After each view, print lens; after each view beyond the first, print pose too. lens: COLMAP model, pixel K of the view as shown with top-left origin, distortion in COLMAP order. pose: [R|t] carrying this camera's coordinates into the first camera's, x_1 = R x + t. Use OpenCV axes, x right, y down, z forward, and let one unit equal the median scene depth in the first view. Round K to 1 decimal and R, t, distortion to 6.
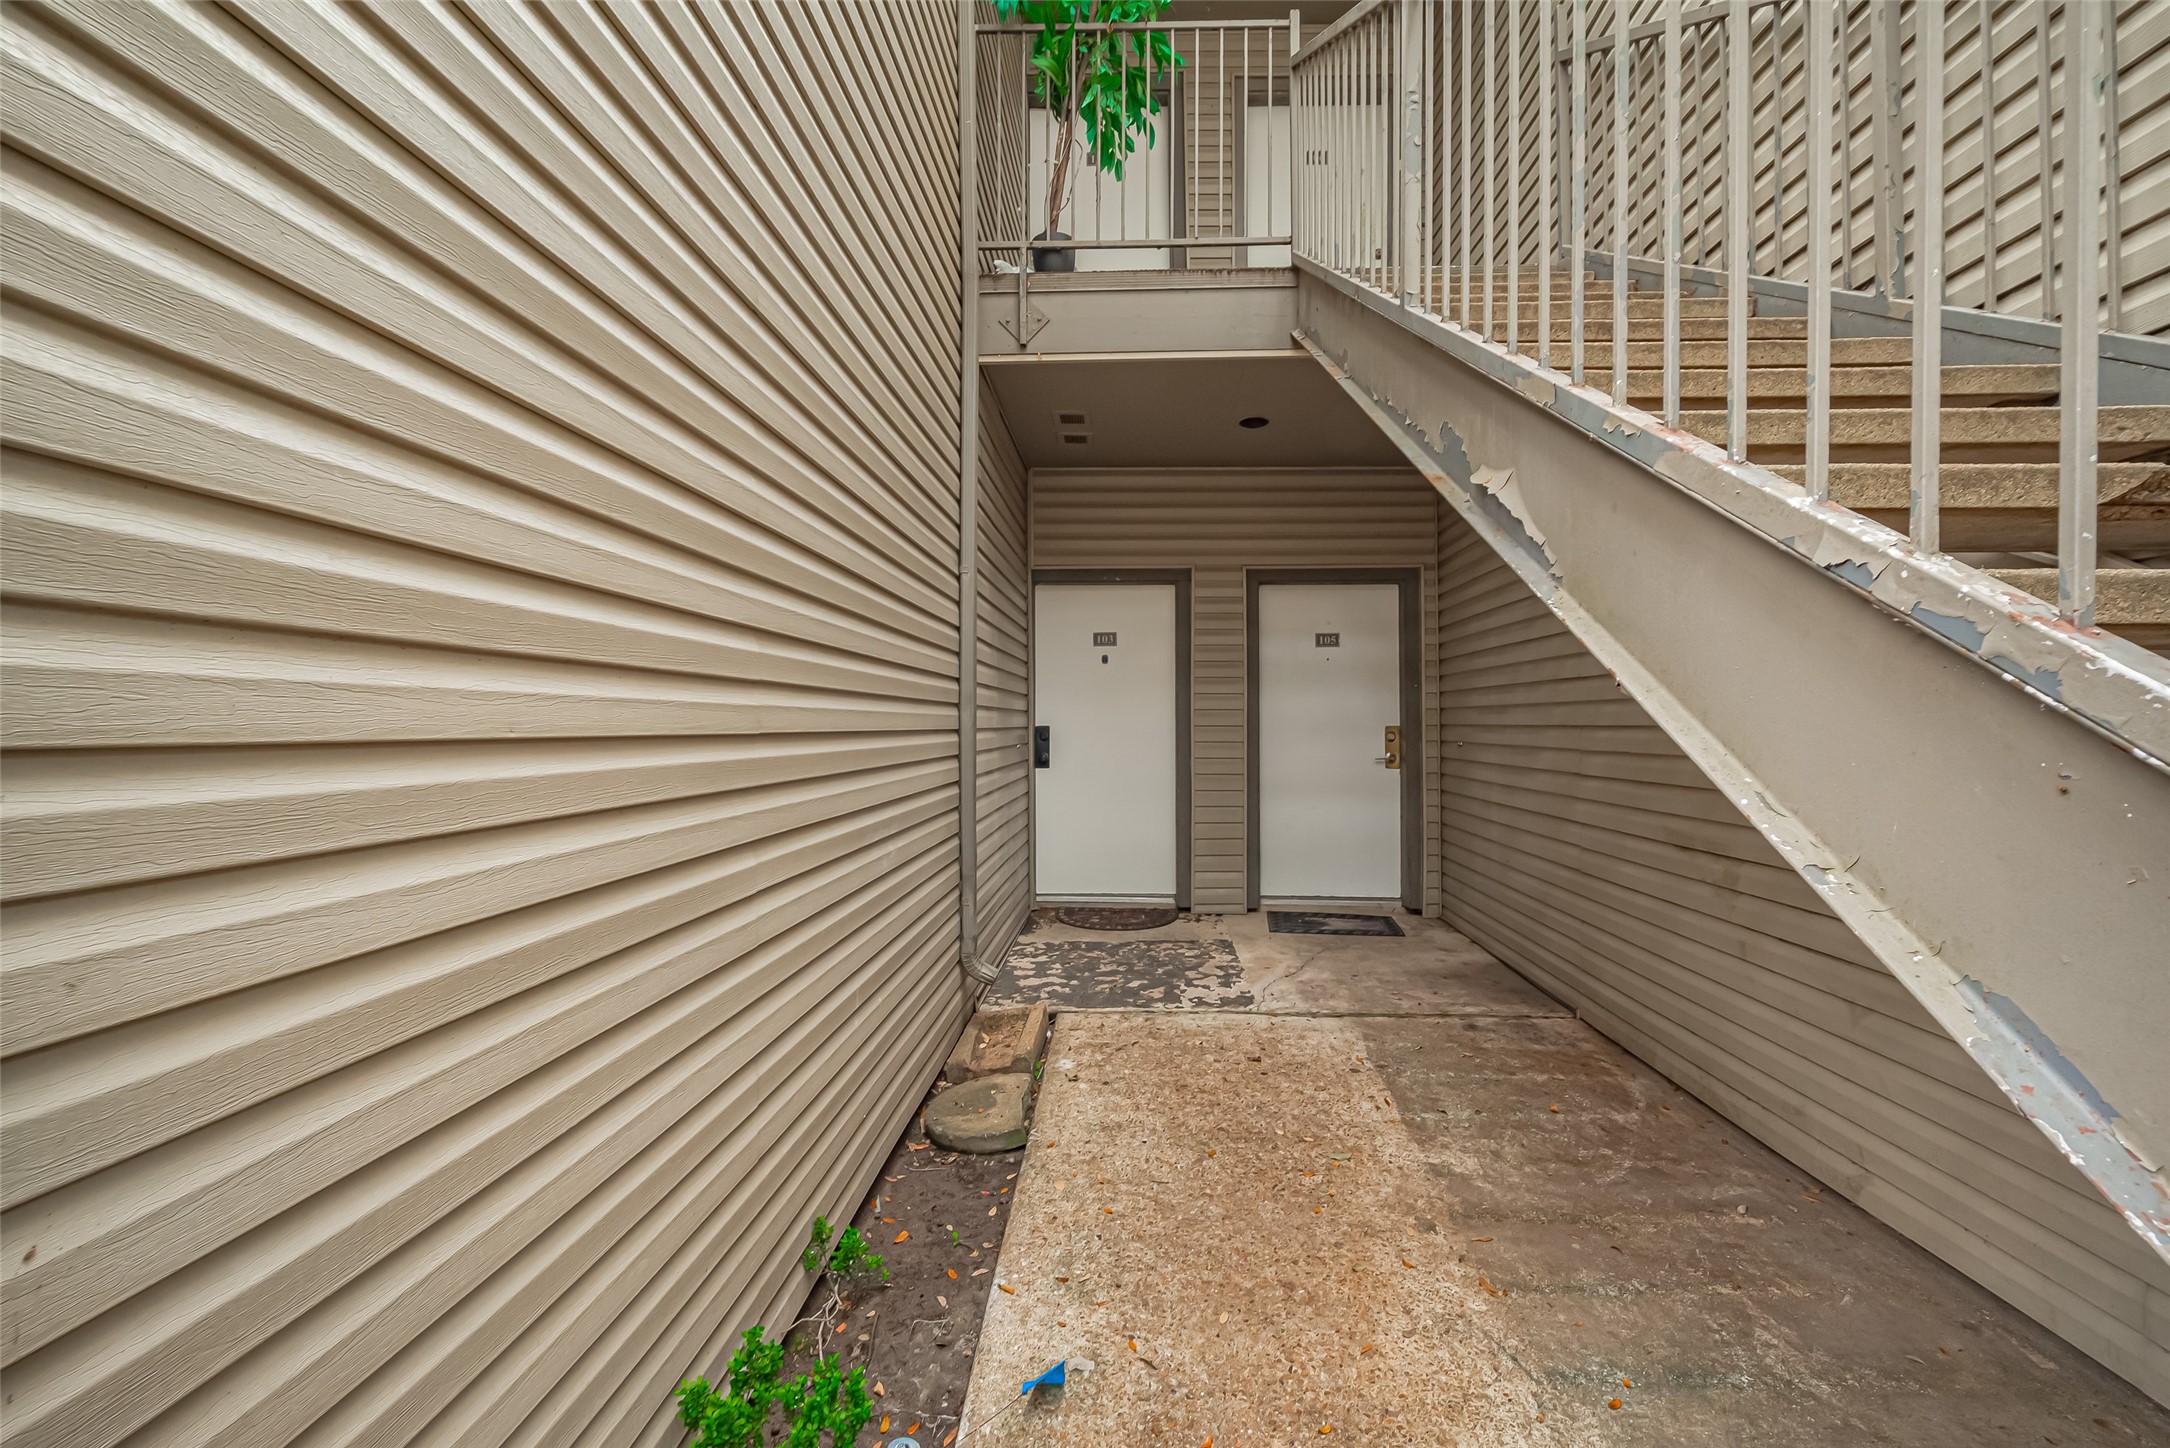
lens RADIAL K [[921.4, 0, 1089.9], [0, 921.4, 725.8], [0, 0, 1]] dist [-0.000146, 0.000004]
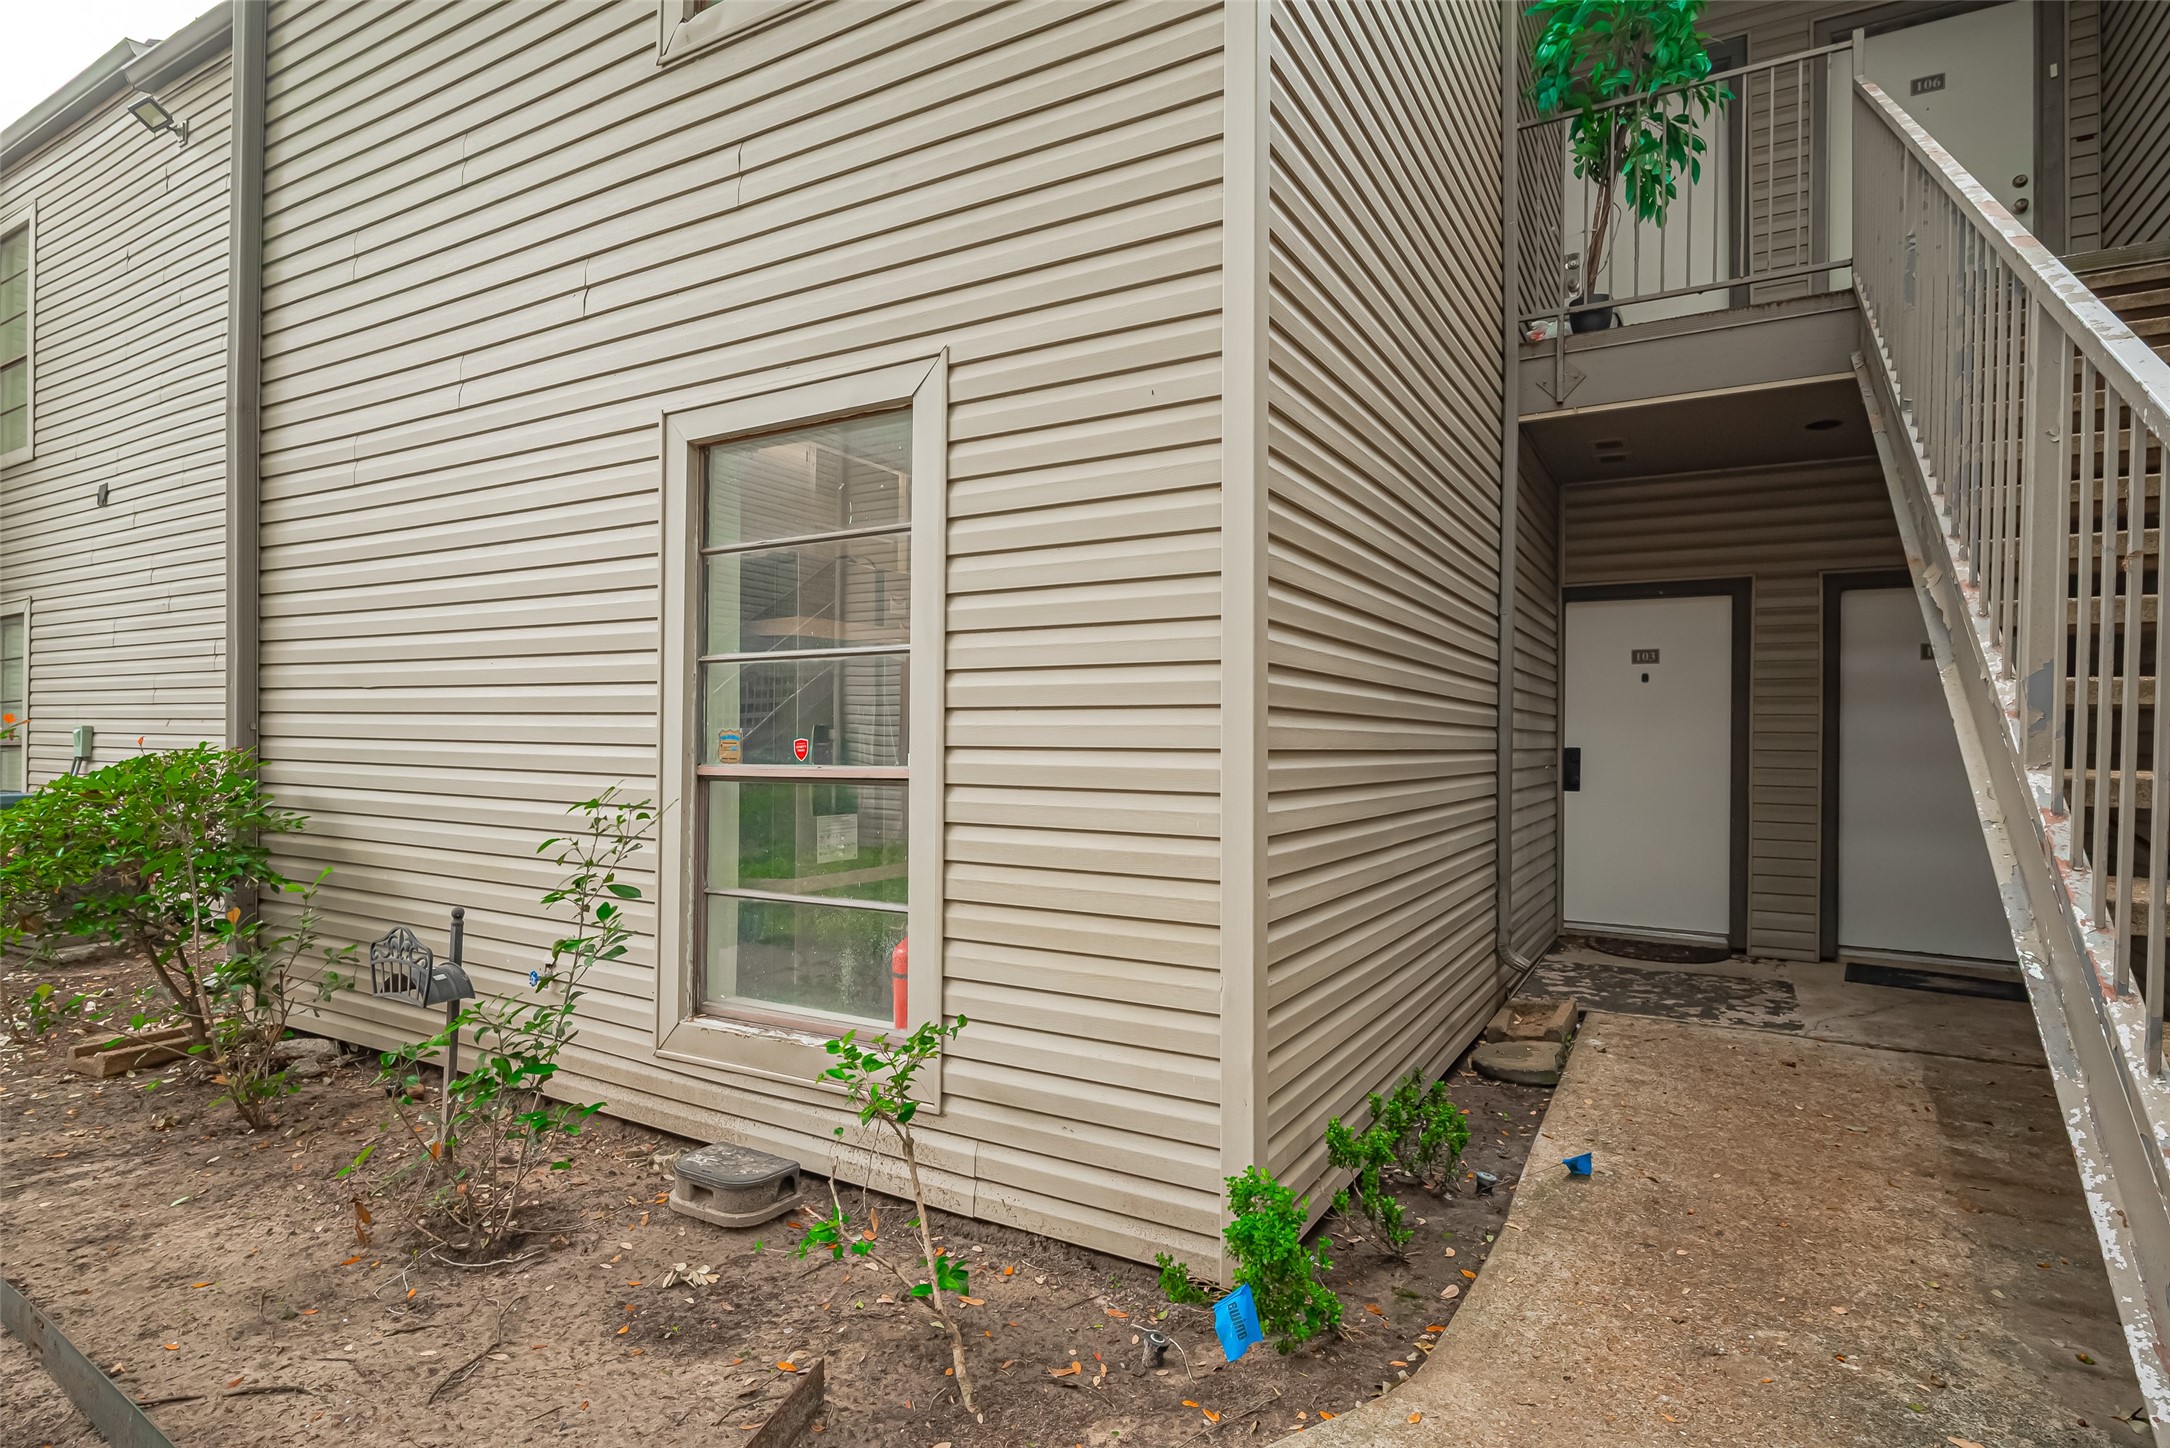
lens RADIAL K [[1113.2, 0, 1084.3], [0, 1113.2, 739.3], [0, 0, 1]] dist [-0.011602, 0.000529]
pose [[0.895703, 0.010725, -0.444523, 0.012149], [-0.012666, 0.999919, -0.001396, -0.000704], [0.444472, 0.006880, 0.895766, -0.433199]]
